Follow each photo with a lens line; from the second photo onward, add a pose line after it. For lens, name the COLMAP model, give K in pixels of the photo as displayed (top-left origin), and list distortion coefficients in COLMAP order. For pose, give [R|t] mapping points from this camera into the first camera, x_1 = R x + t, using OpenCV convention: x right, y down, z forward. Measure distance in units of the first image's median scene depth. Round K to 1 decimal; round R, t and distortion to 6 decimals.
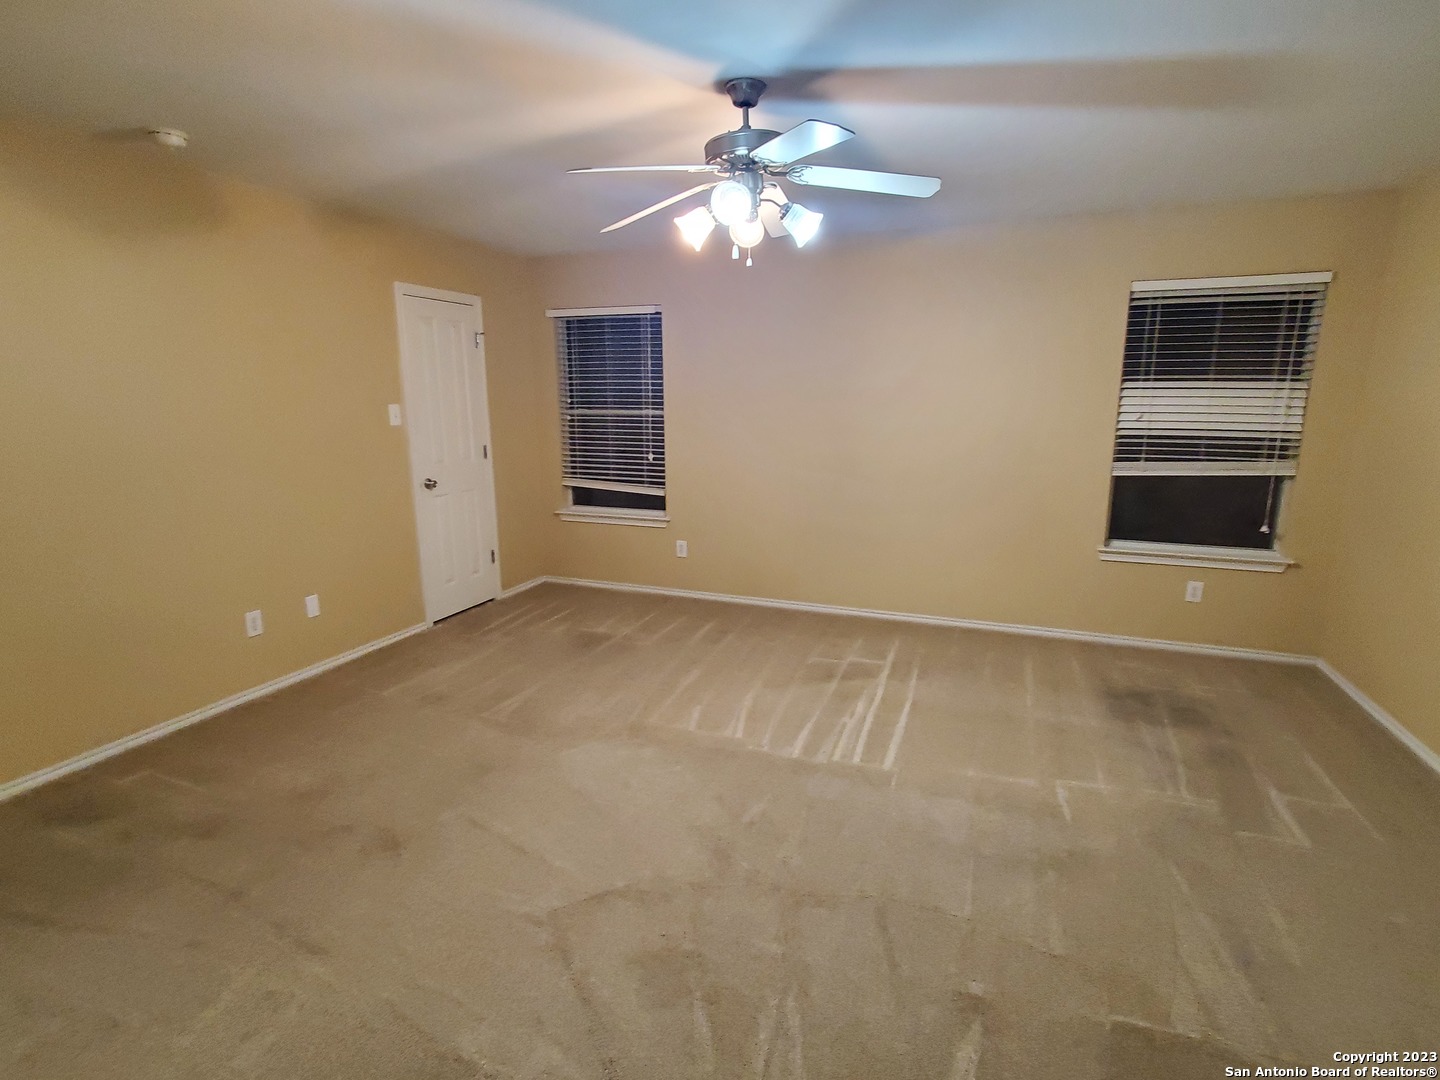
lens RADIAL K [[737.1, 0, 745.2], [0, 737.1, 539.2], [0, 0, 1]] dist [0.003086, 0.001080]
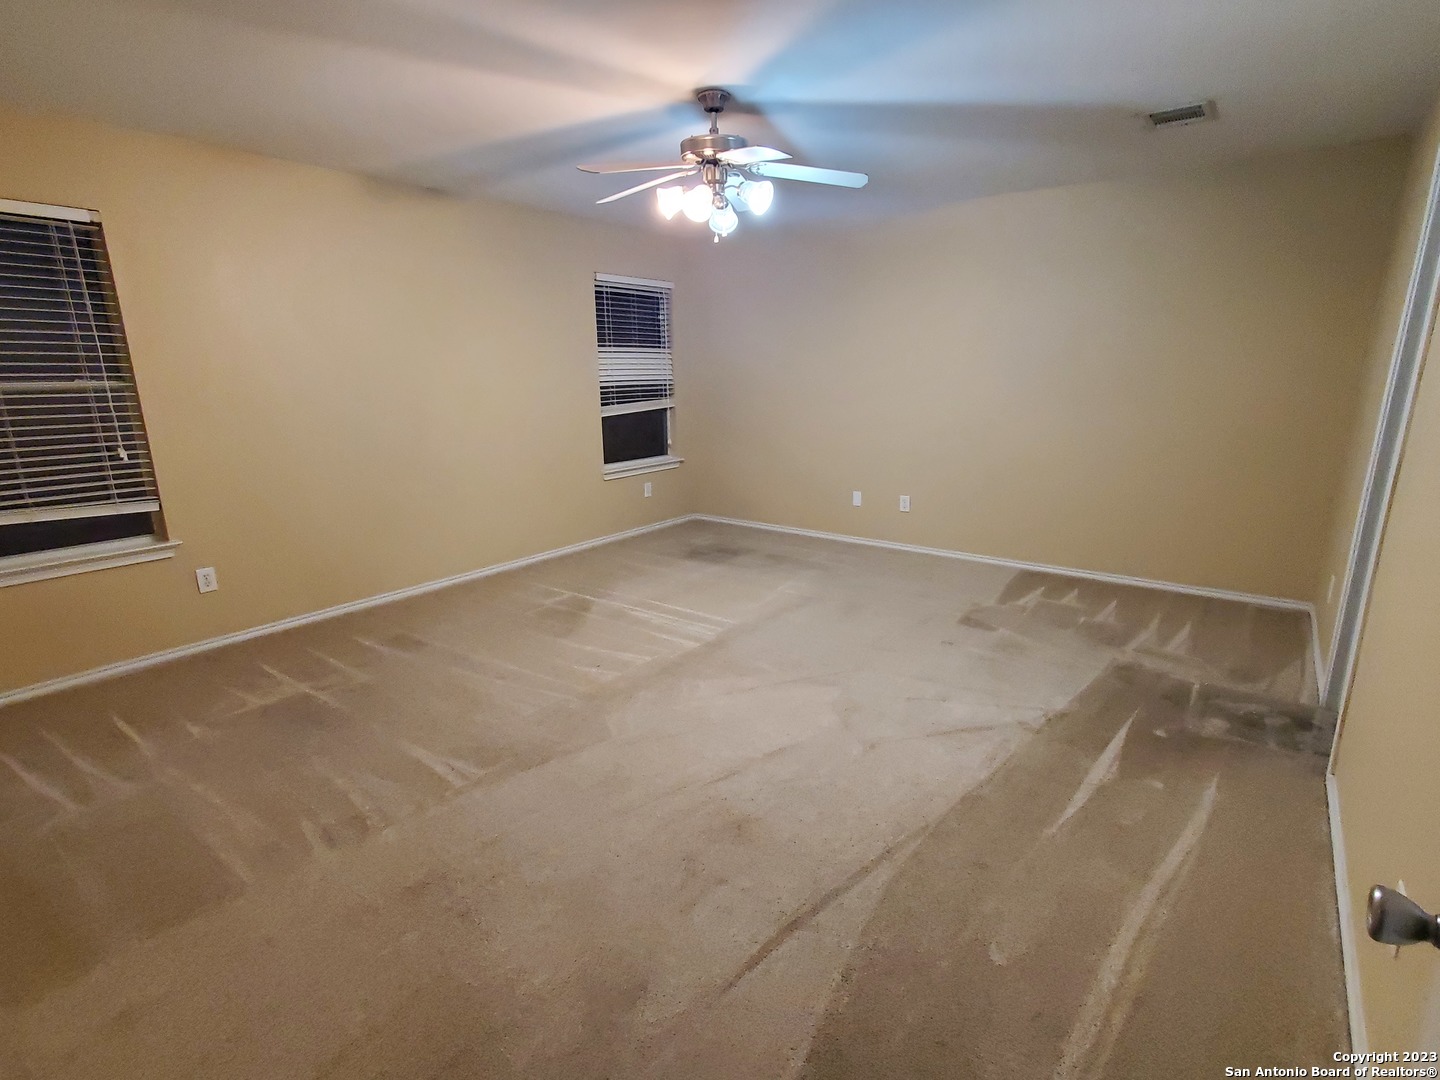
lens RADIAL K [[737.1, 0, 745.2], [0, 737.1, 539.2], [0, 0, 1]] dist [0.003086, 0.001080]
pose [[0.249538, -0.228160, 0.941102, -0.794239], [0.195854, 0.963653, 0.181695, -0.066840], [-0.948352, 0.138979, 0.285155, 0.413868]]
